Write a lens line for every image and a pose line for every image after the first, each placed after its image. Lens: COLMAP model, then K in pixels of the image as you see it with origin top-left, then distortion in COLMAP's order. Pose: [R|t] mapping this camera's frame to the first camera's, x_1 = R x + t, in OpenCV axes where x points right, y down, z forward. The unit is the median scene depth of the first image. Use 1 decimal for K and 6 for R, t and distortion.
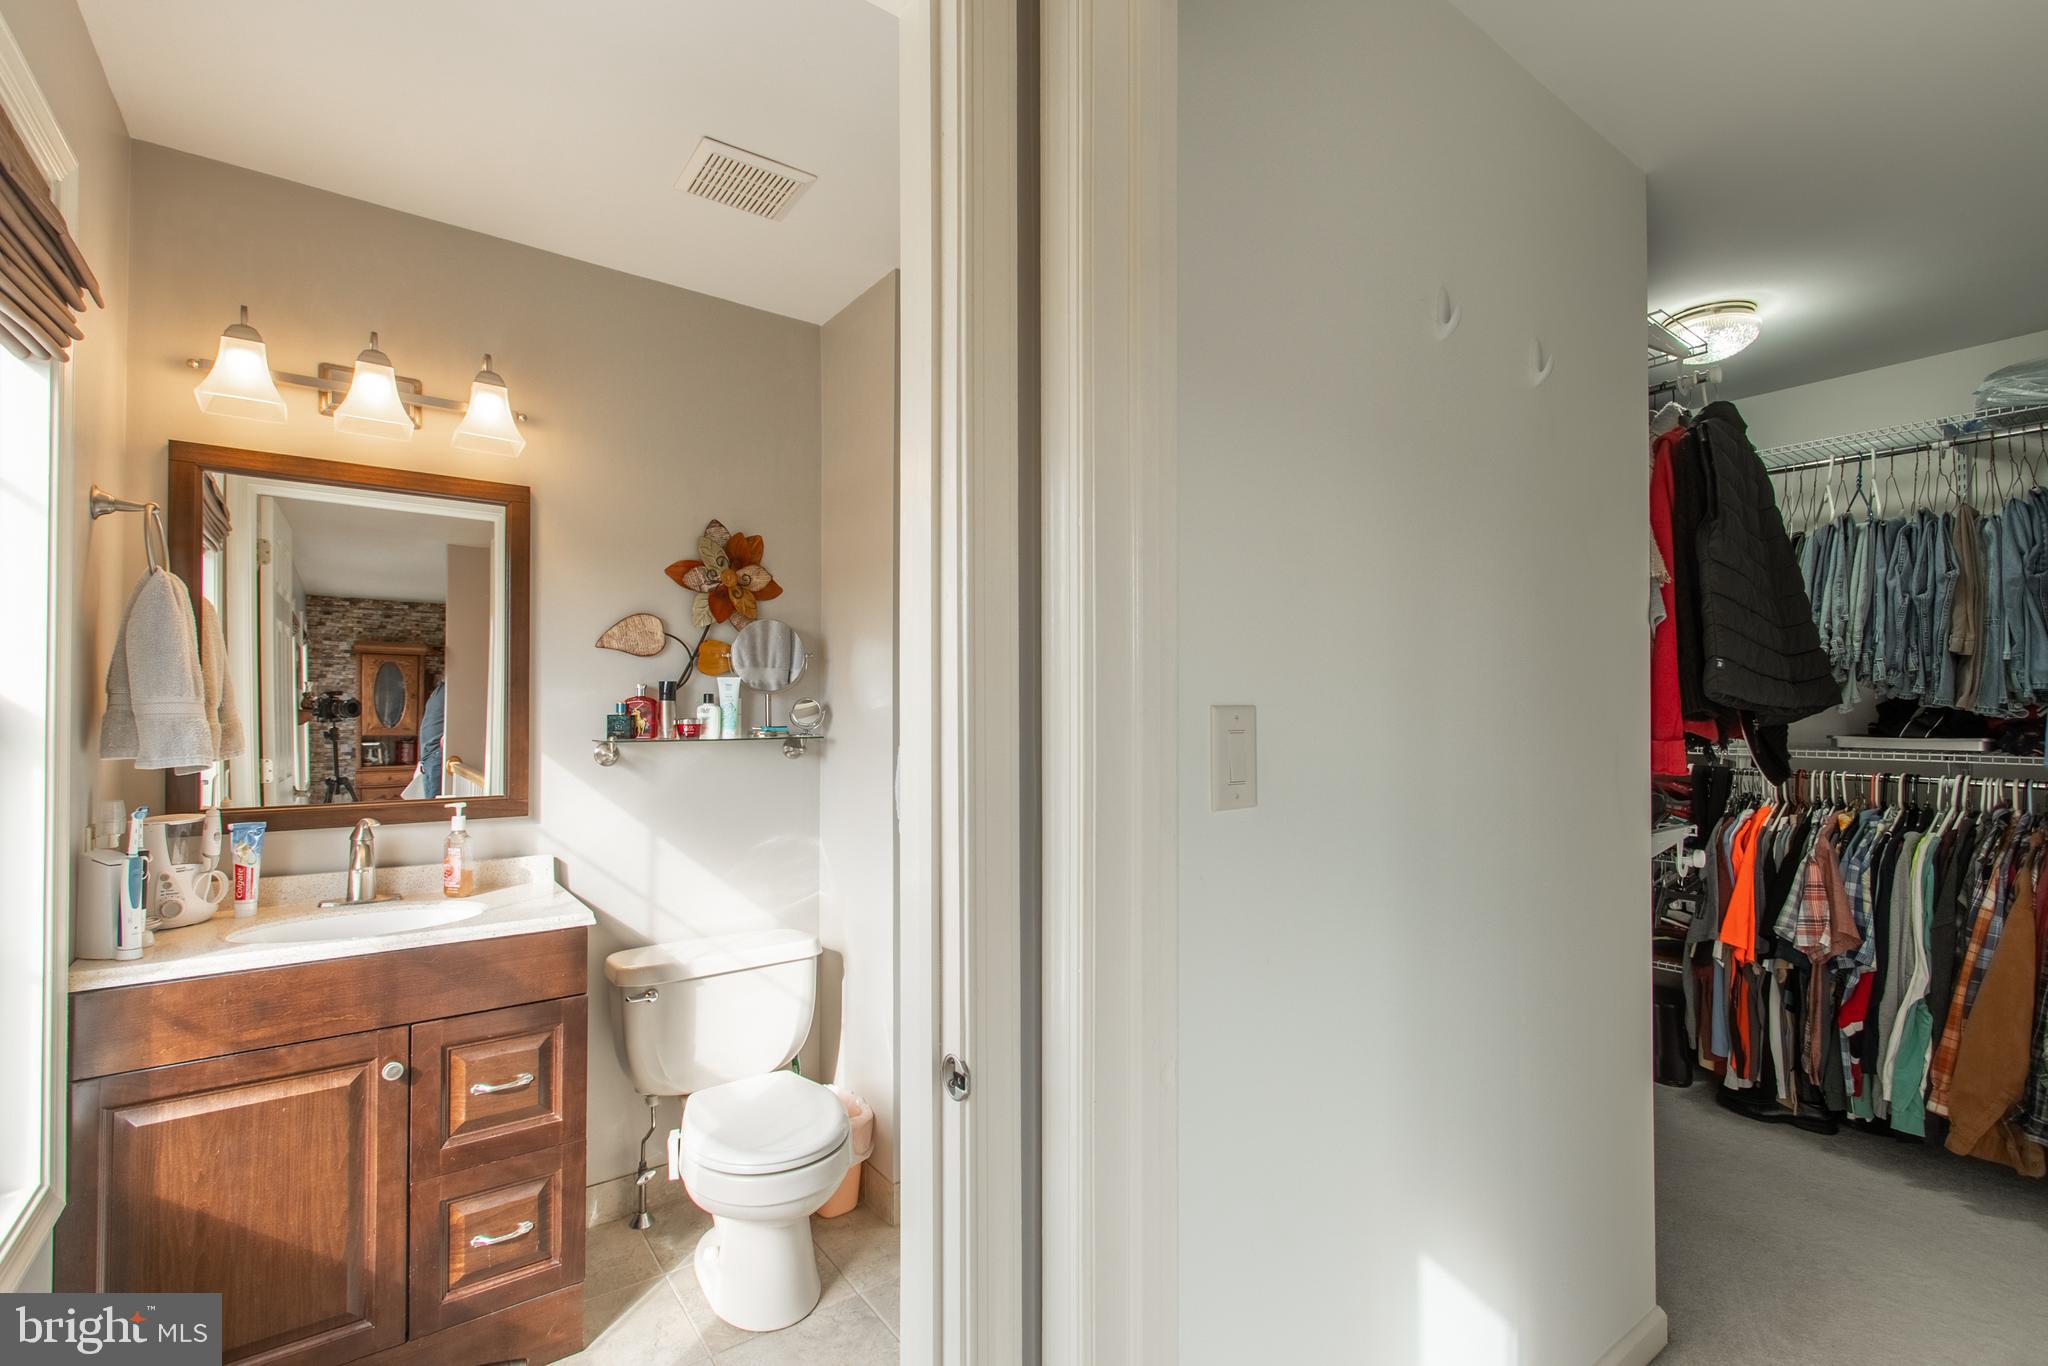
lens RADIAL K [[920.5, 0, 1017.8], [0, 920.5, 692.4], [0, 0, 1]] dist [0.000397, -0.000688]
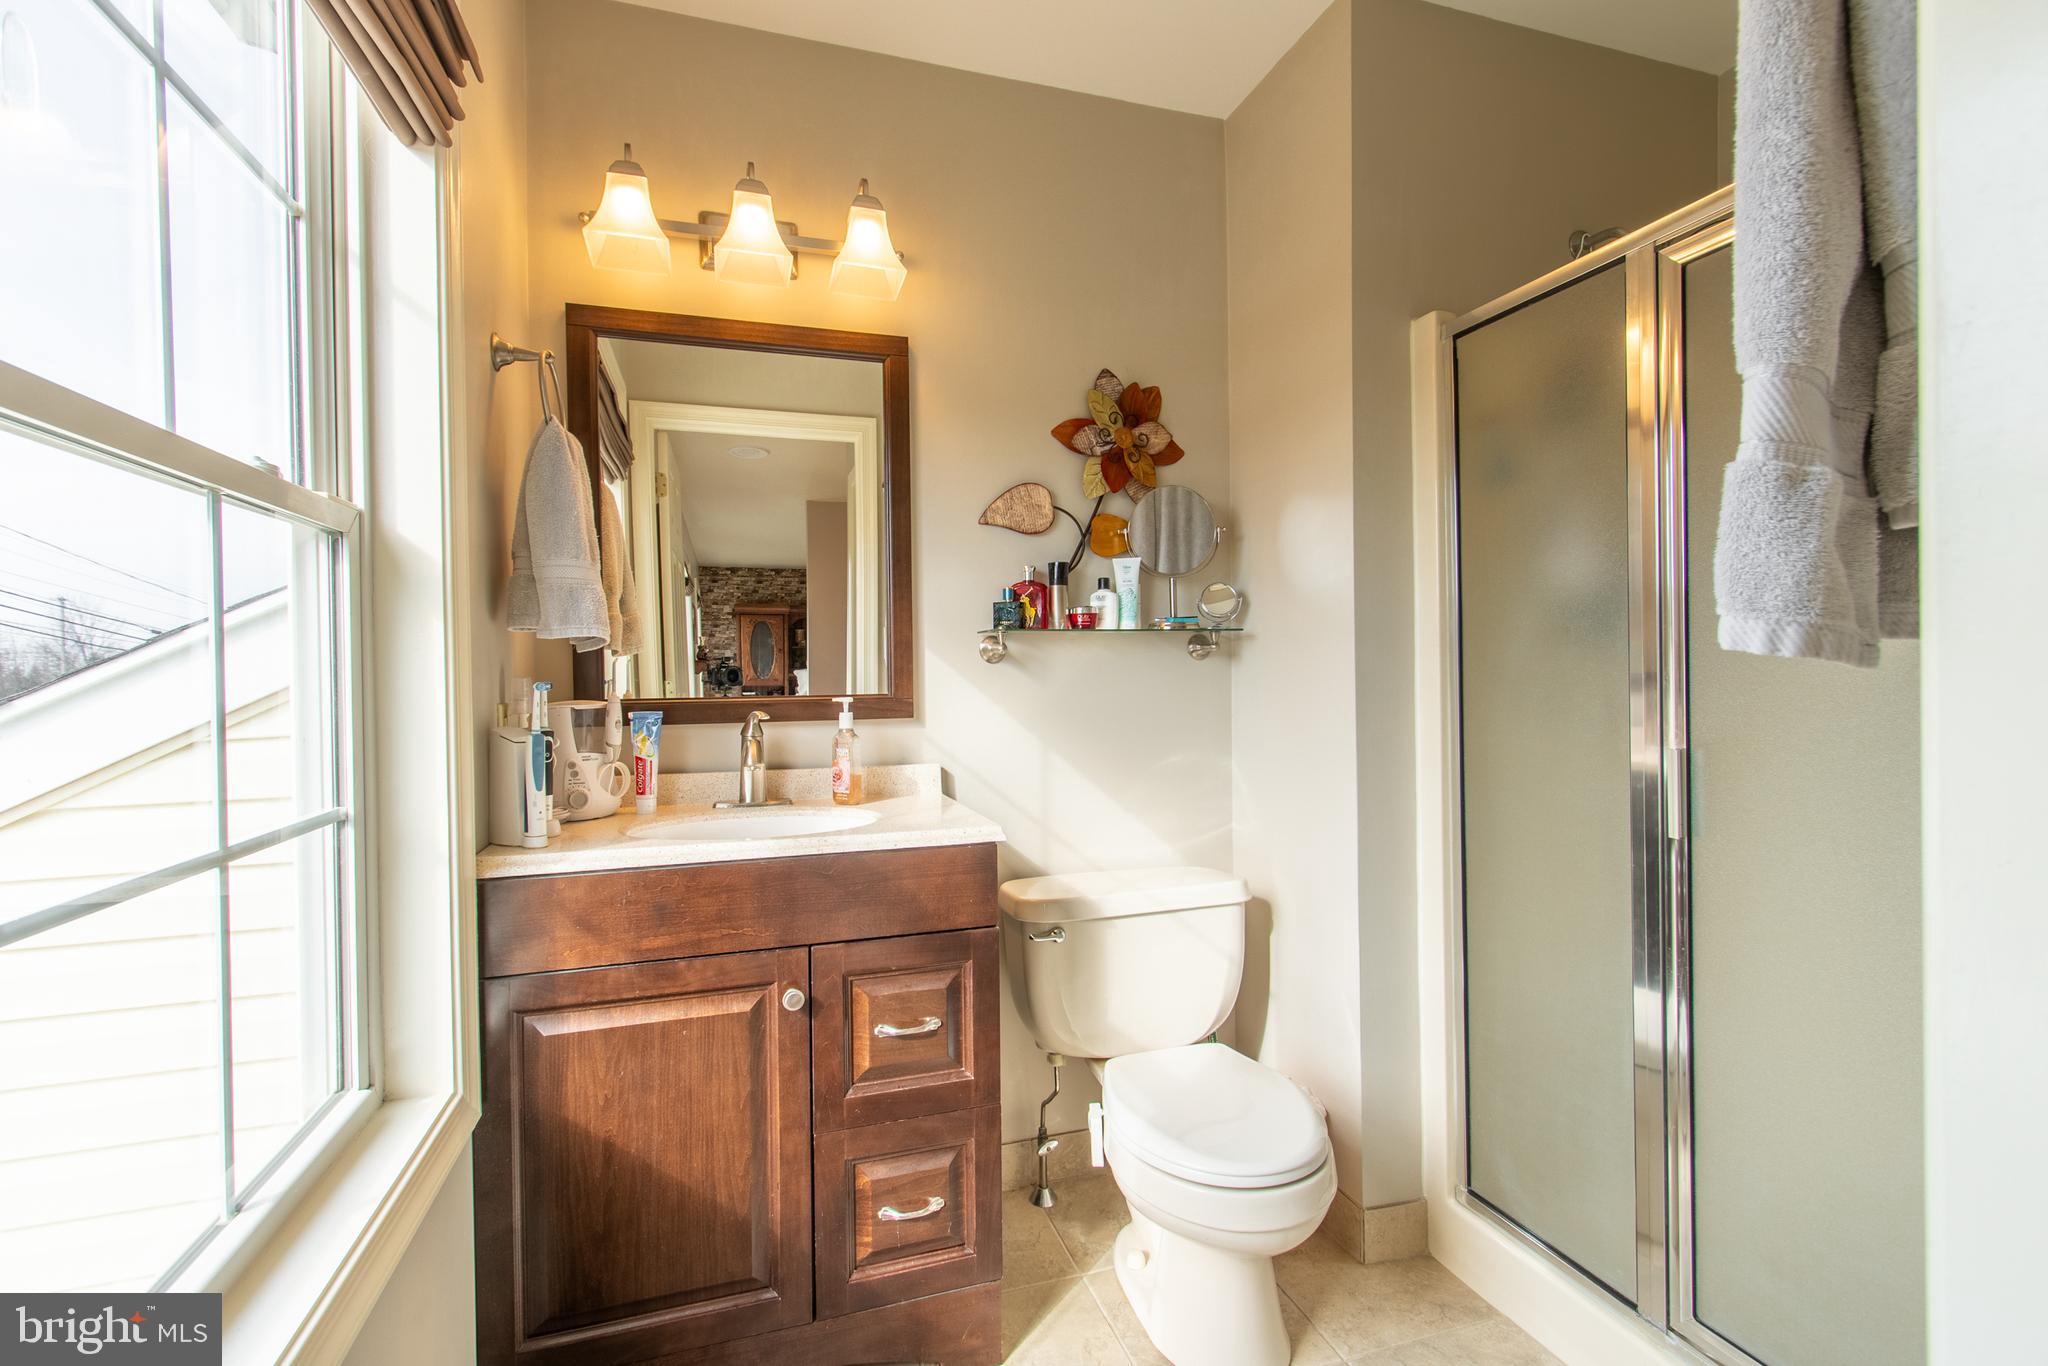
lens RADIAL K [[895.4, 0, 1016.5], [0, 895.4, 678.6], [0, 0, 1]] dist [0.000172, -0.000122]
pose [[0.949230, -0.010556, -0.314406, -0.196426], [0.017646, 0.999650, 0.019713, 0.093113], [0.314088, -0.024261, 0.949084, 0.258424]]
